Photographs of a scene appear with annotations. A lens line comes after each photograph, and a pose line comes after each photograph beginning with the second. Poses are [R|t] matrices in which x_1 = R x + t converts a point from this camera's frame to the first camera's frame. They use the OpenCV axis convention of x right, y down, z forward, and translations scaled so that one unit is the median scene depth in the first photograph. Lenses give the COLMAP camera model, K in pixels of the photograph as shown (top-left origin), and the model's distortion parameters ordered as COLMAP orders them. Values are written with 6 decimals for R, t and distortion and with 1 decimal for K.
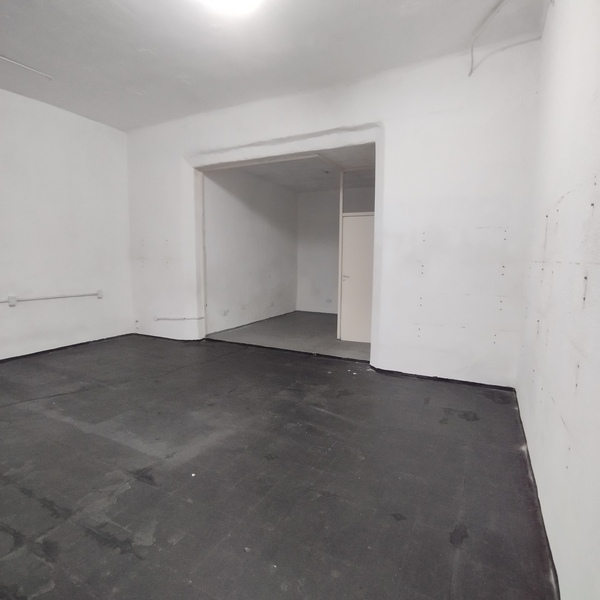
lens RADIAL K [[365.5, 0, 300.0], [0, 365.5, 300.0], [0, 0, 1]] dist [-0.004840, 0.001610]
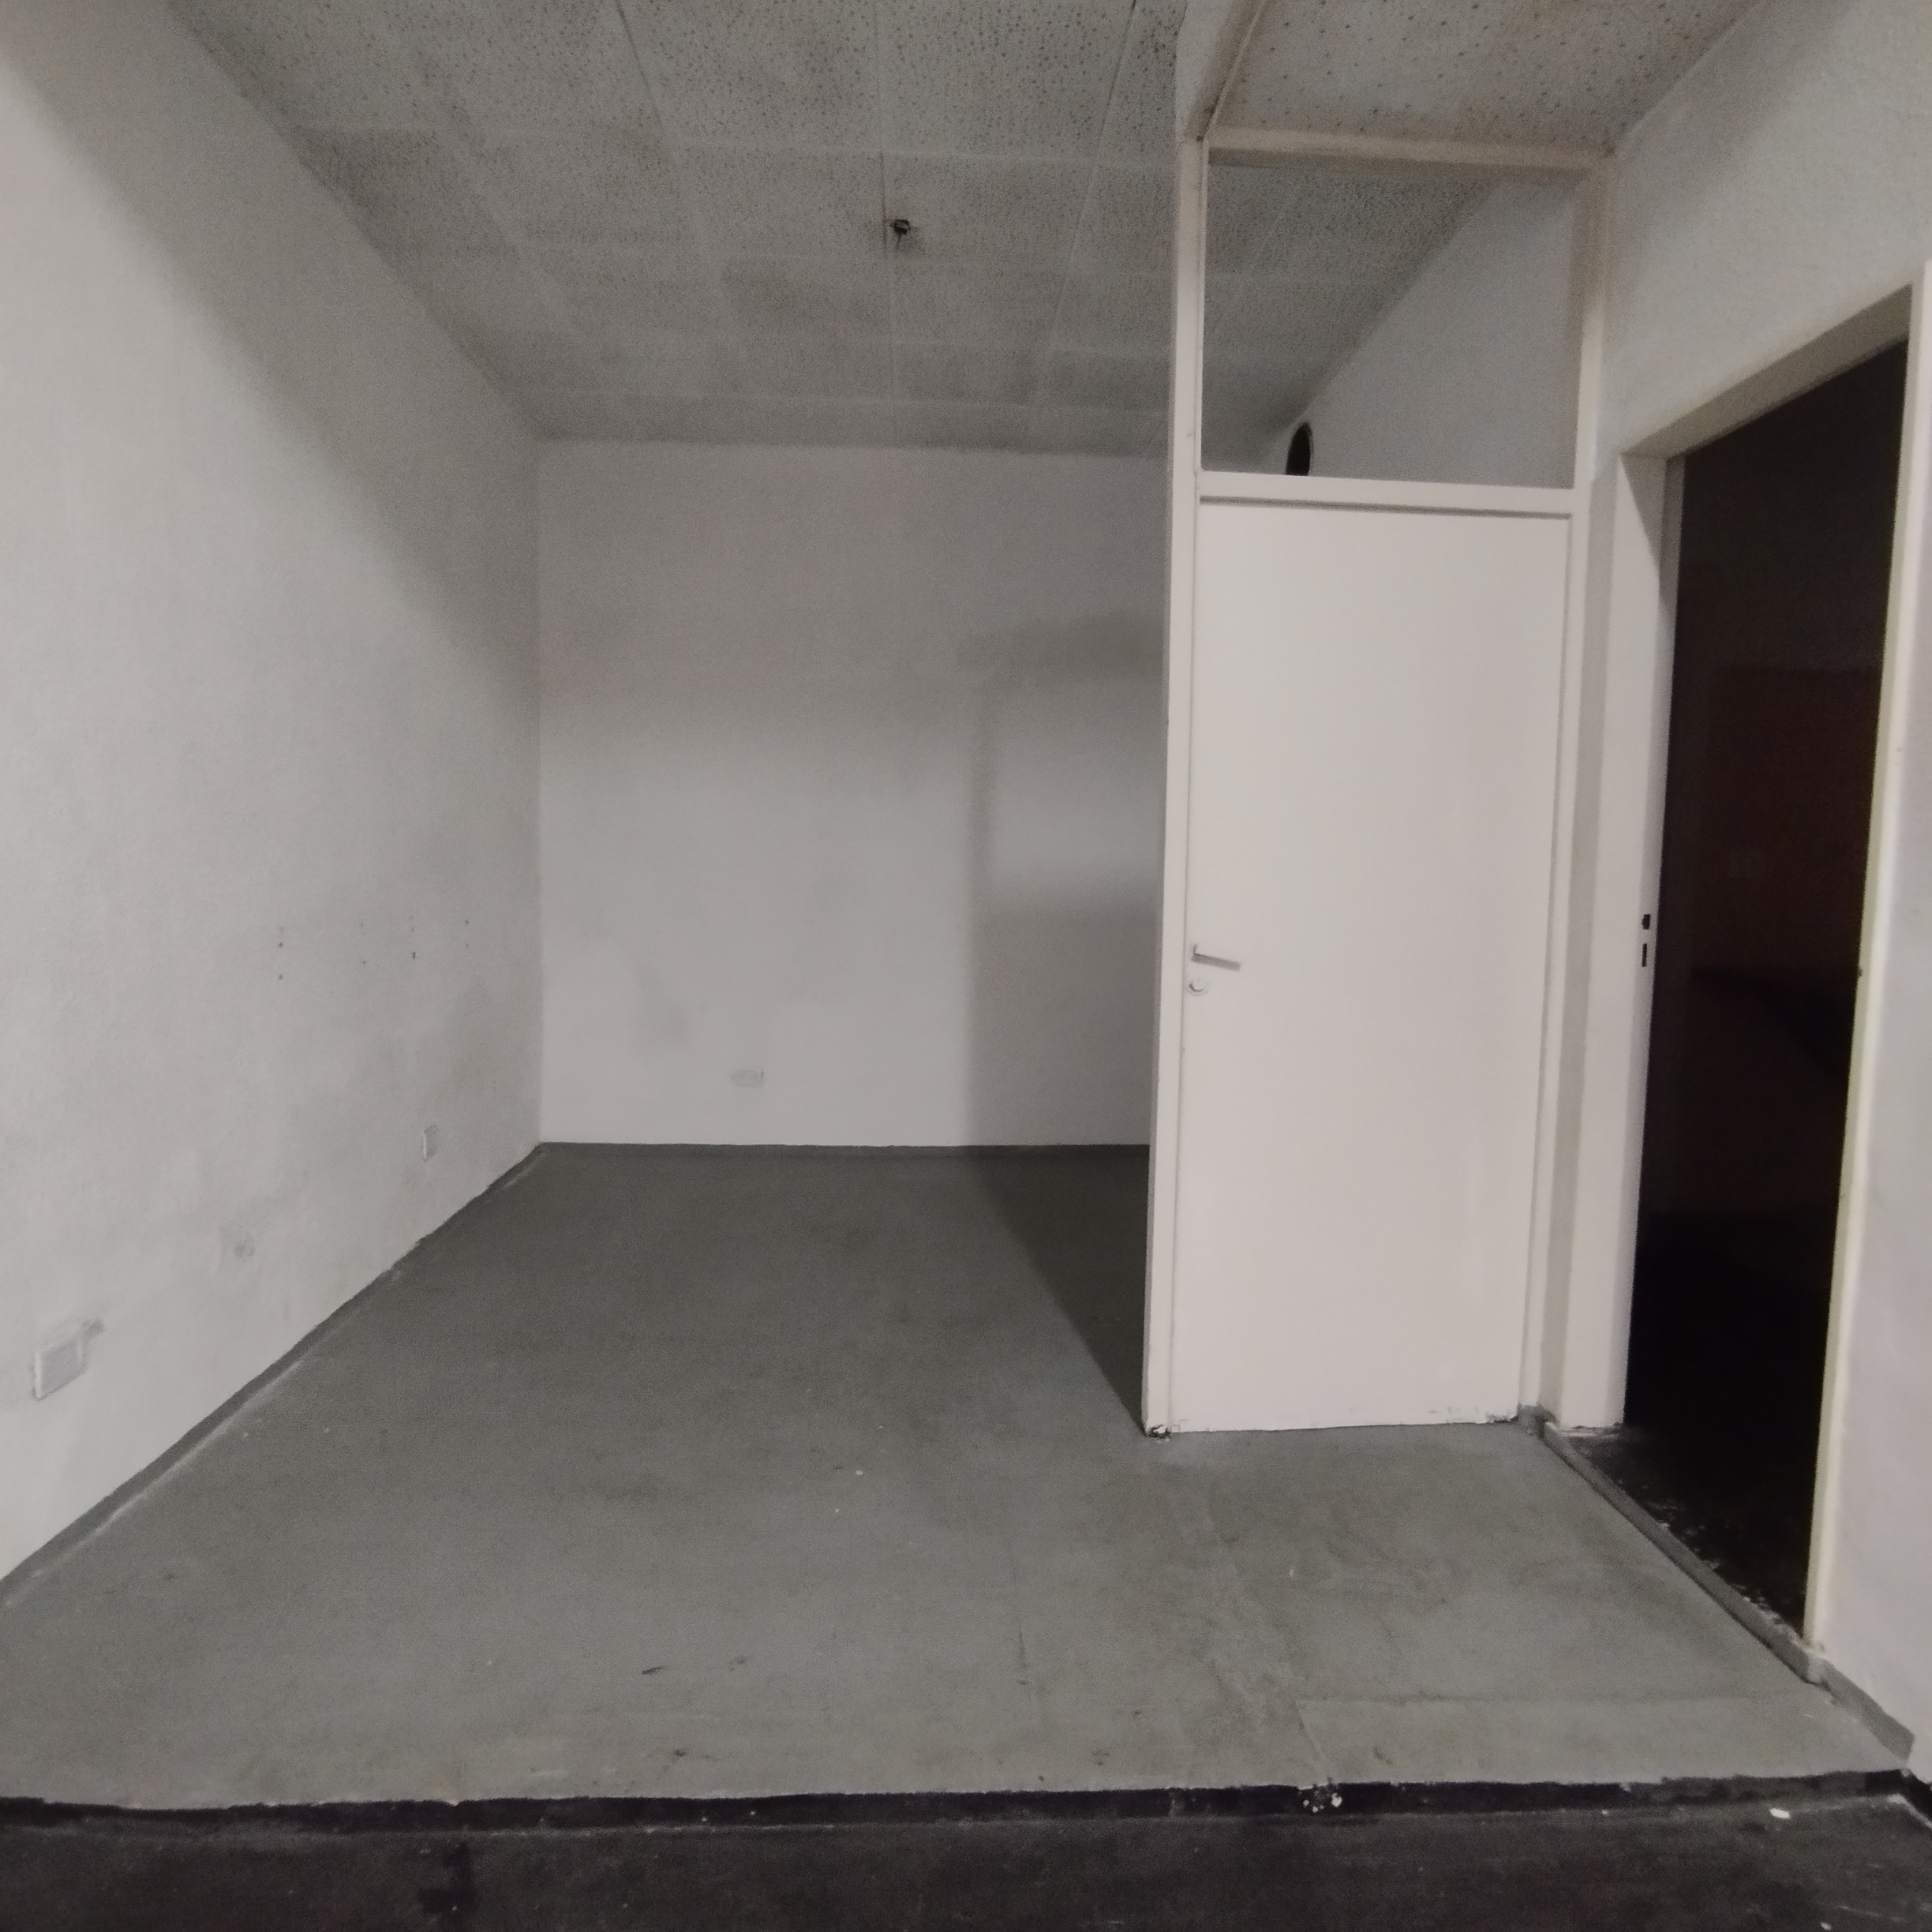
lens RADIAL K [[1176.9, 0, 966.0], [0, 1176.9, 966.0], [0, 0, 1]] dist [-0.004840, 0.001610]
pose [[0.864953, -0.039168, 0.500322, -0.125050], [0.045361, 0.998971, -0.000214, -0.050657], [-0.499798, 0.022880, 0.865839, 0.507278]]
